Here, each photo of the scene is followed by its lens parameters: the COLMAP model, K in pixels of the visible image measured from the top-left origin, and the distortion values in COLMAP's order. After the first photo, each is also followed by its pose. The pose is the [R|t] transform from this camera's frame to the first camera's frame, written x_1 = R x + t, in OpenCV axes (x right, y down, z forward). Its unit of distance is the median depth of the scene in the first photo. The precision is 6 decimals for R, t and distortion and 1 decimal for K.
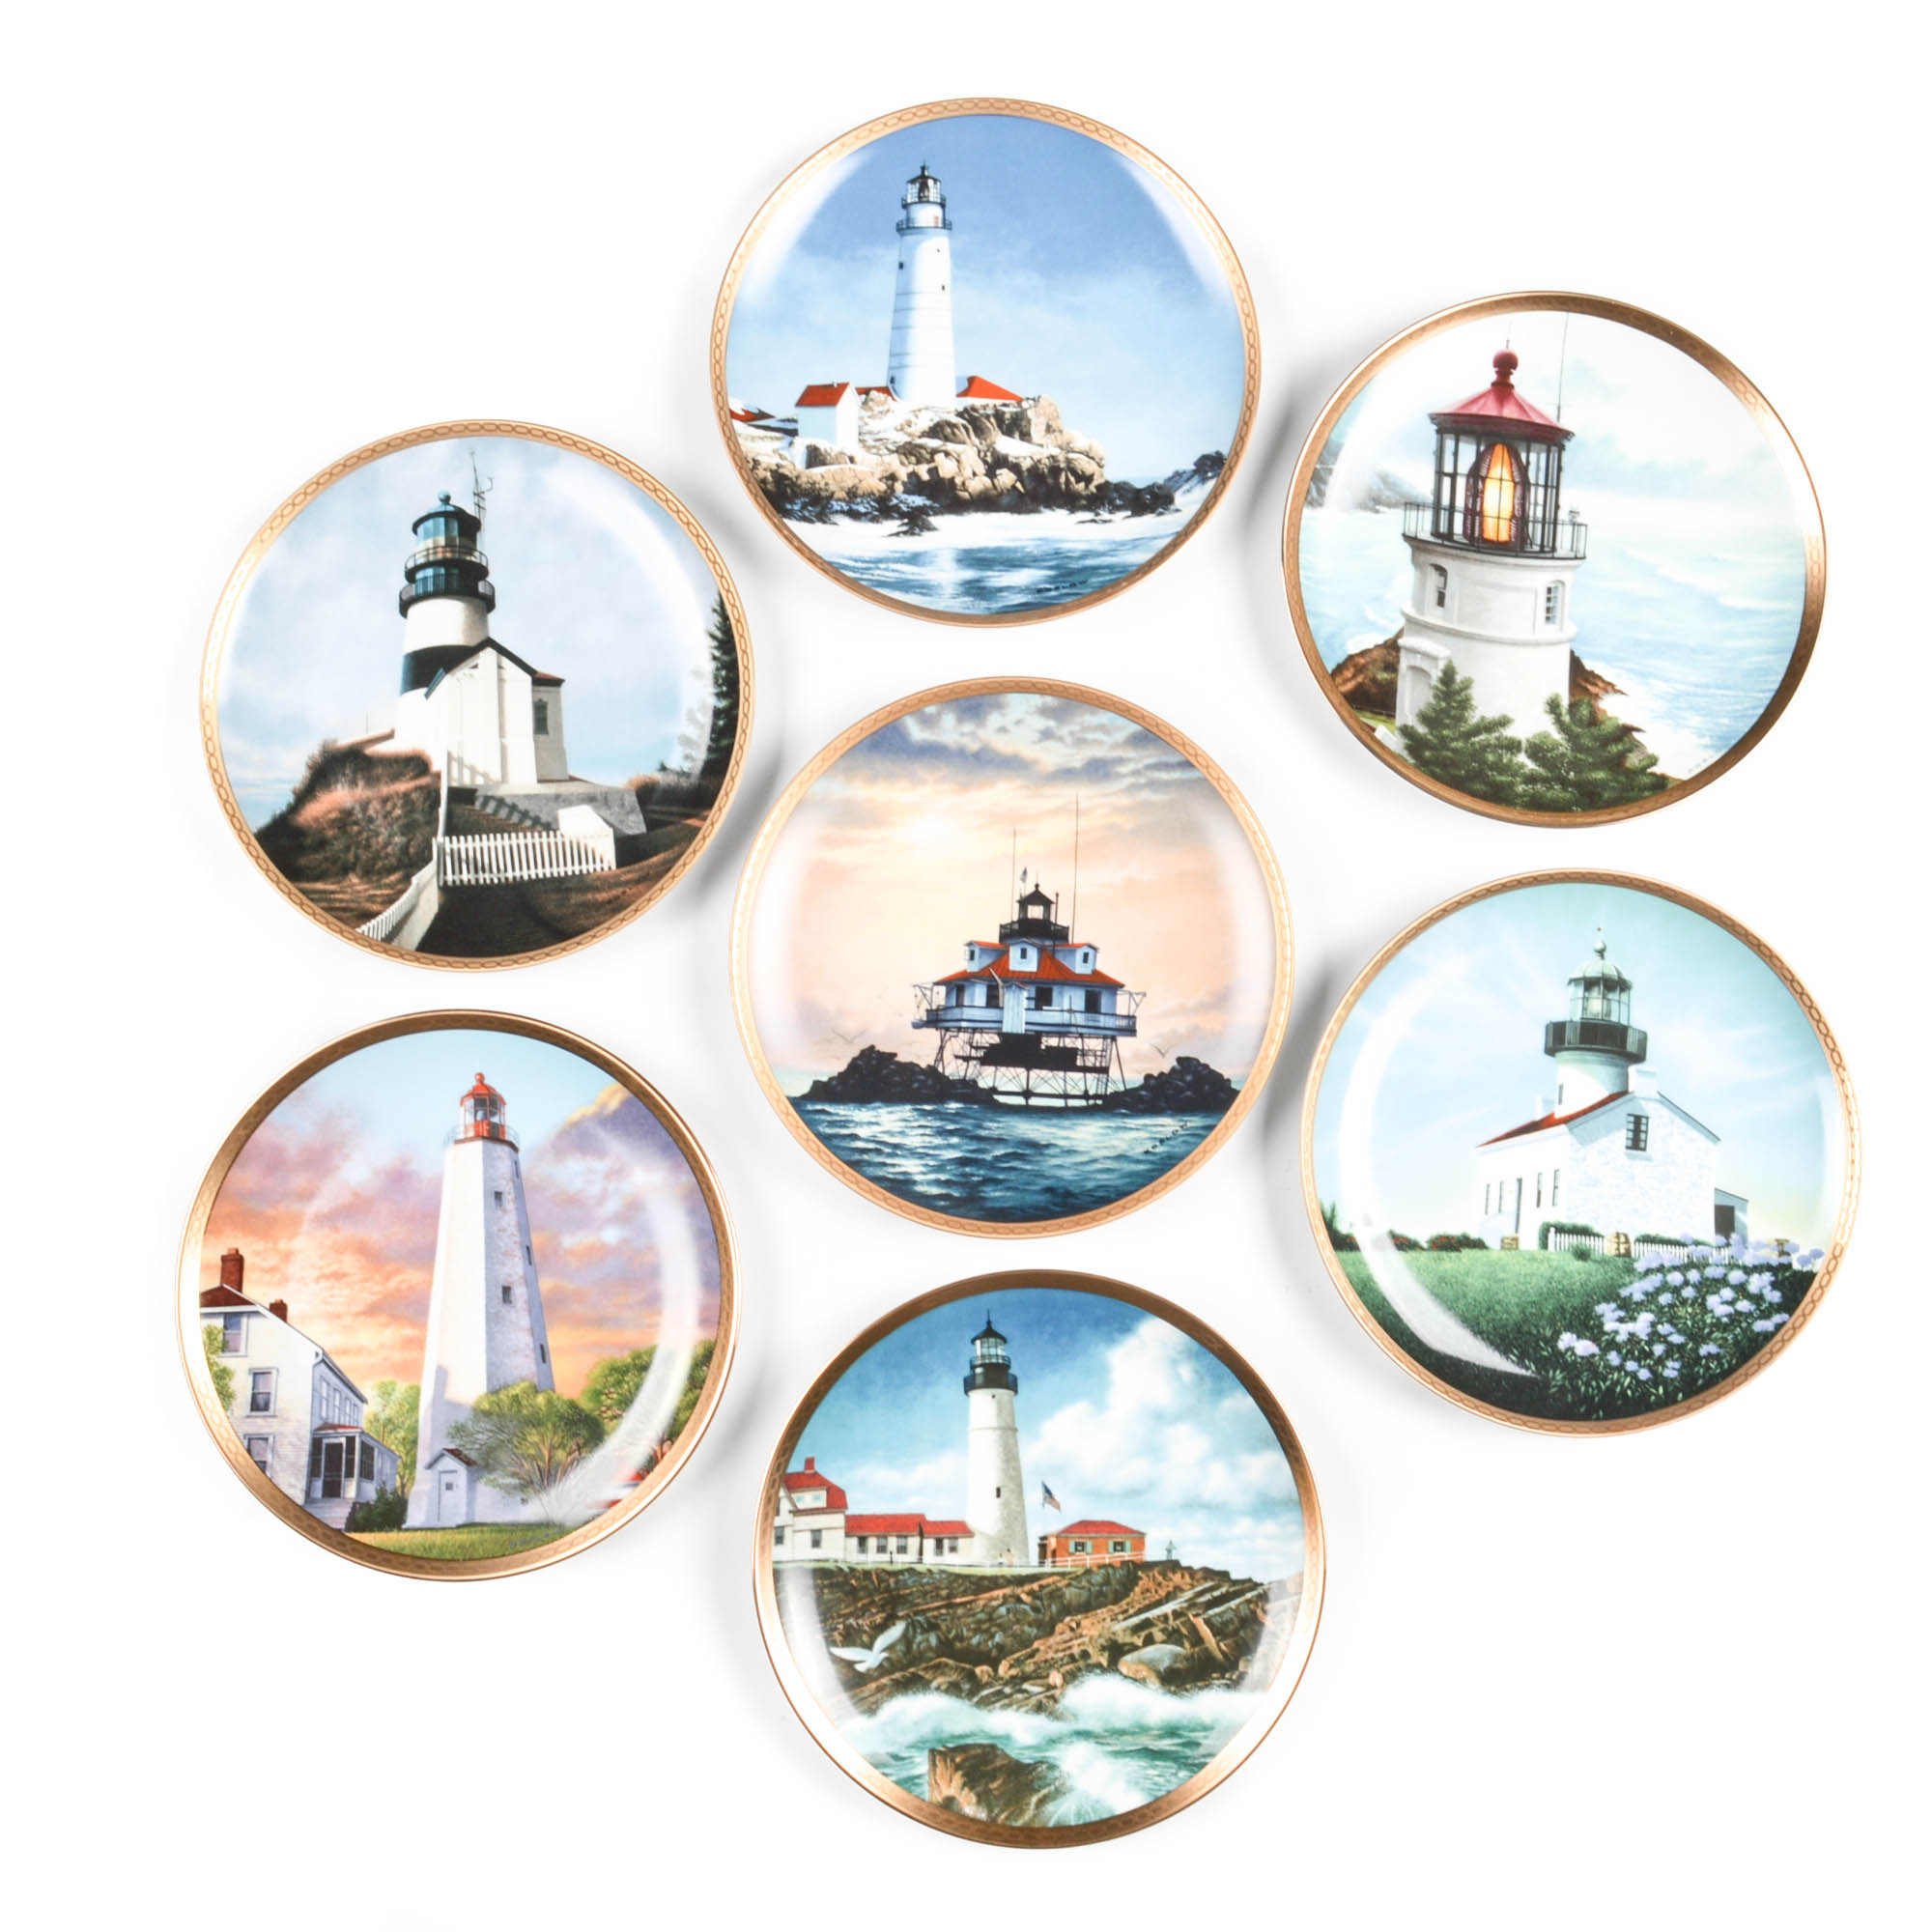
lens RADIAL K [[2539.5, 0, 985.9], [0, 2539.5, 957.4], [0, 0, 1]] dist [-0.028182, 0.000000]
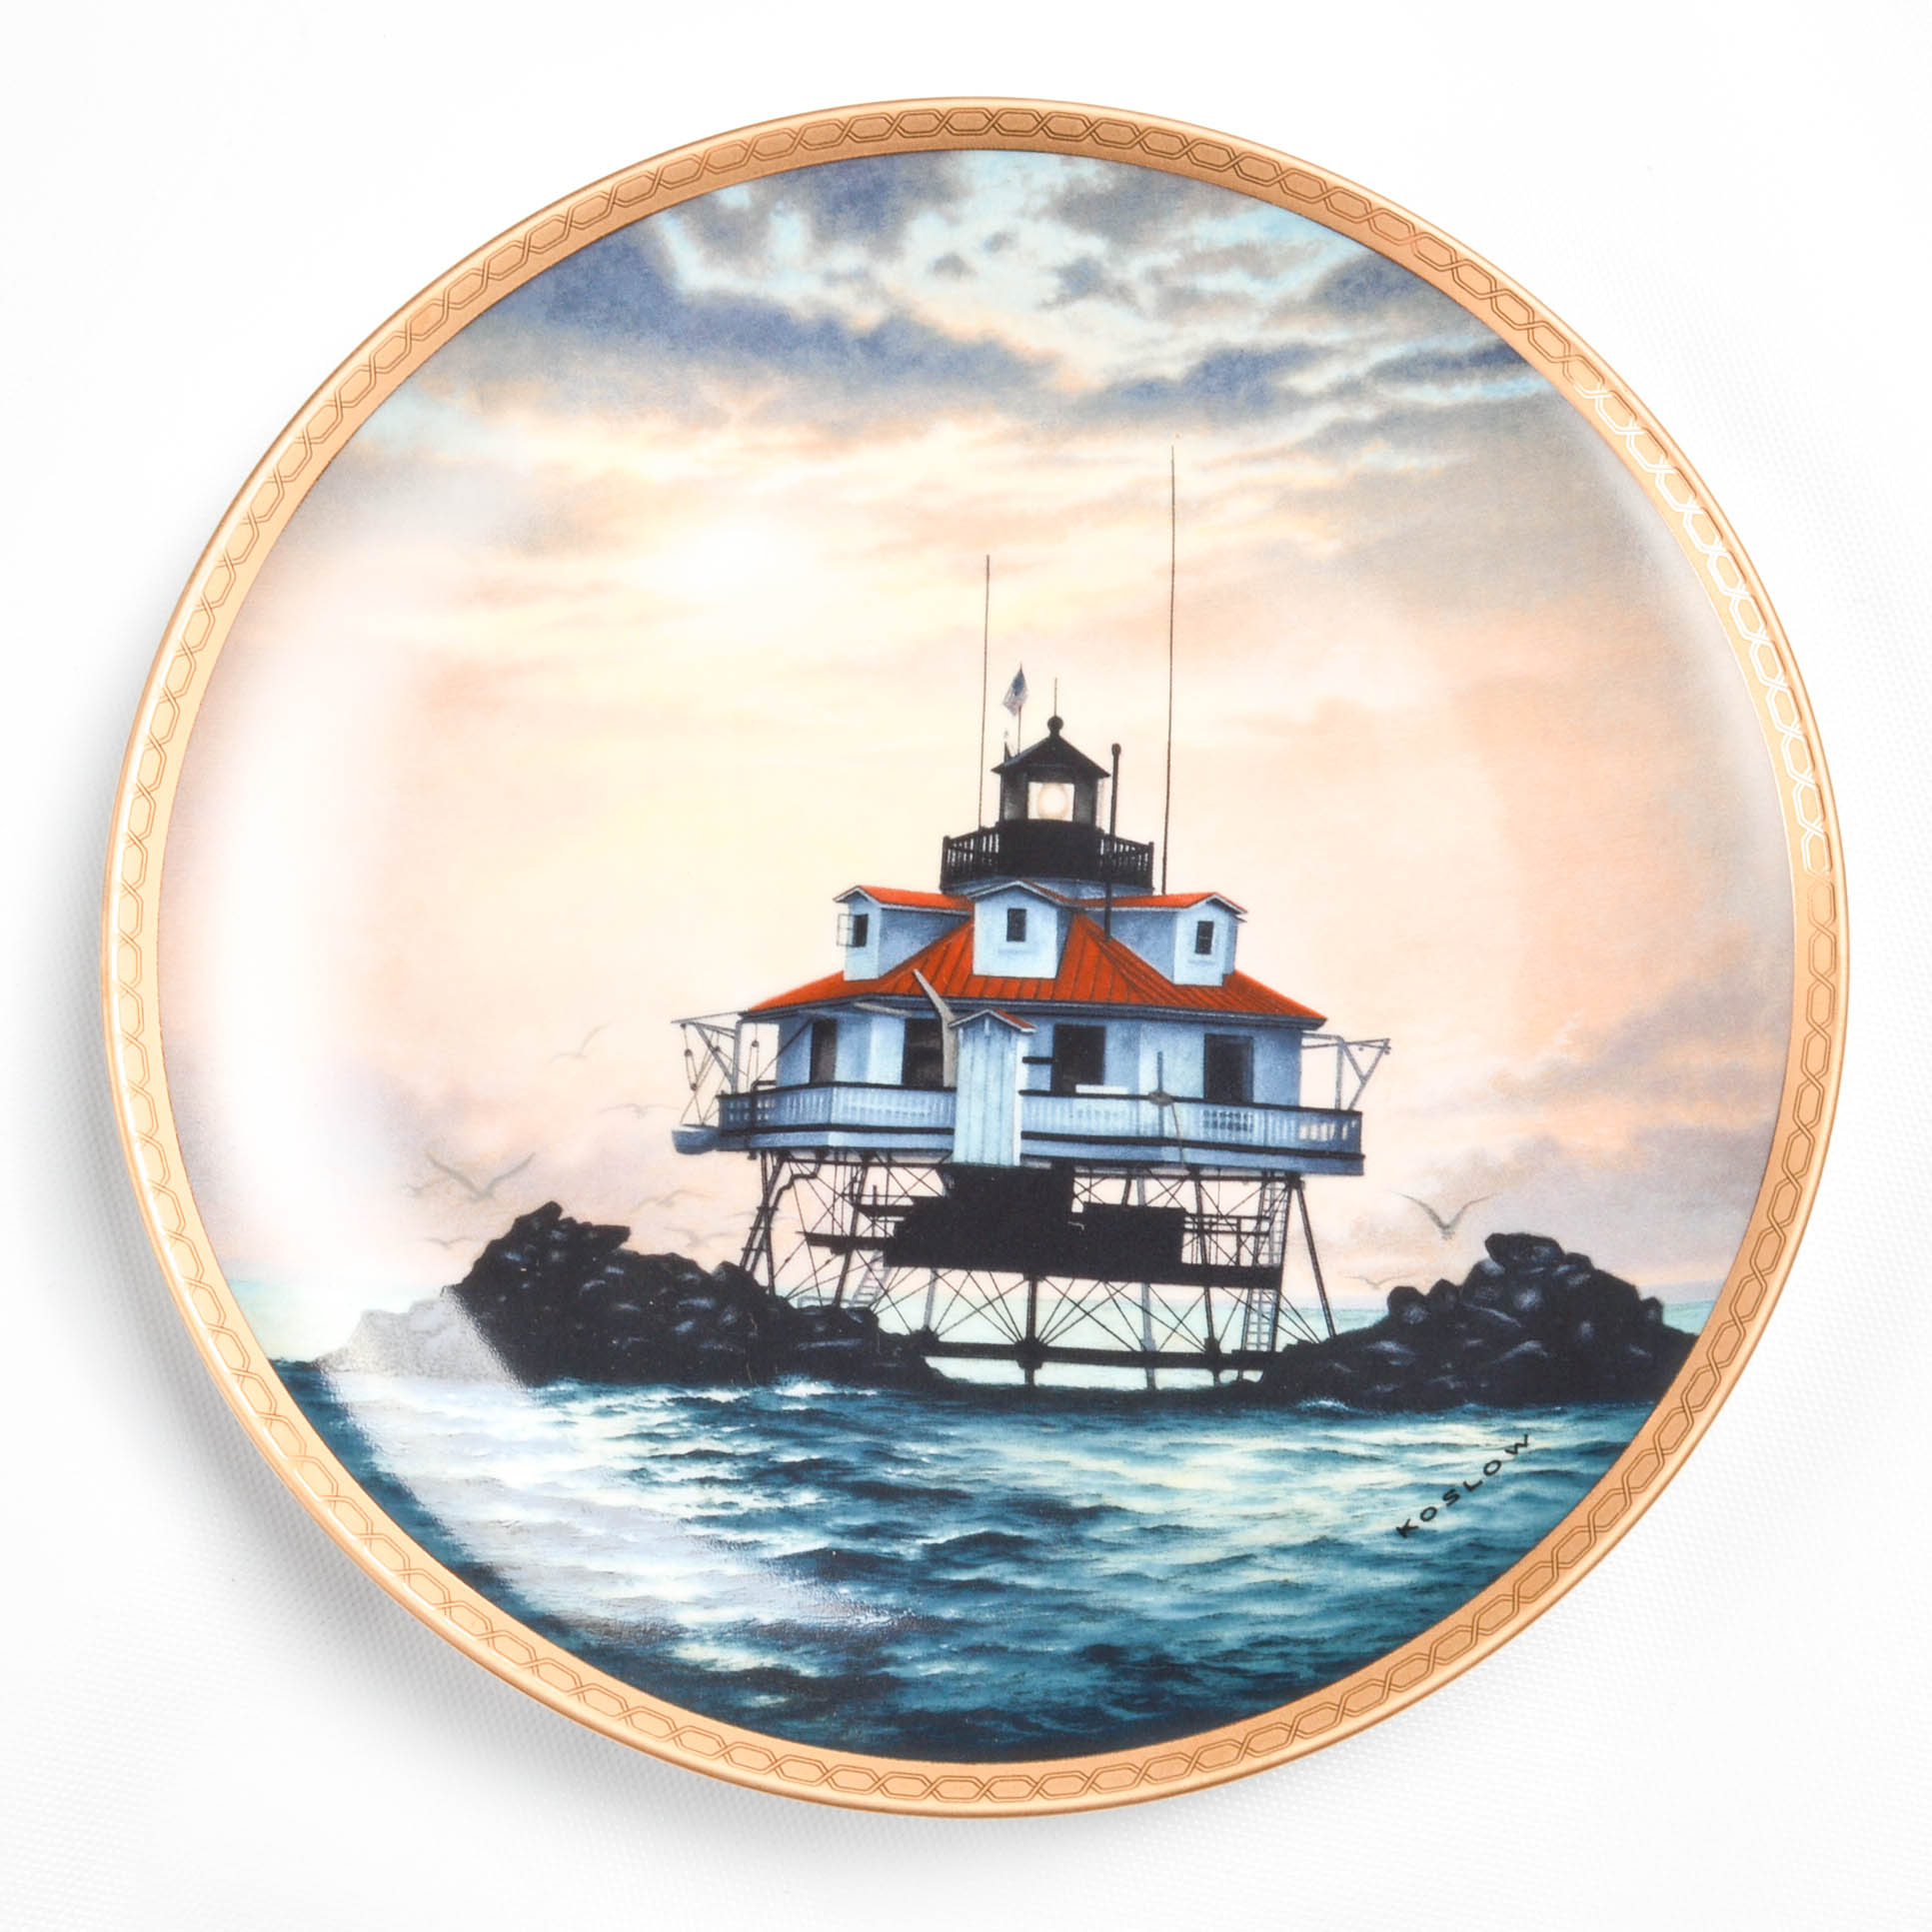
lens RADIAL K [[3113.6, 0, 1000.1], [0, 3113.6, 977.5], [0, 0, 1]] dist [-0.047362, 0.000000]
pose [[0.999710, -0.002292, 0.023954, 0.003026], [0.004683, 0.994949, -0.100273, 0.045794], [-0.023603, 0.100356, 0.994672, 0.598555]]
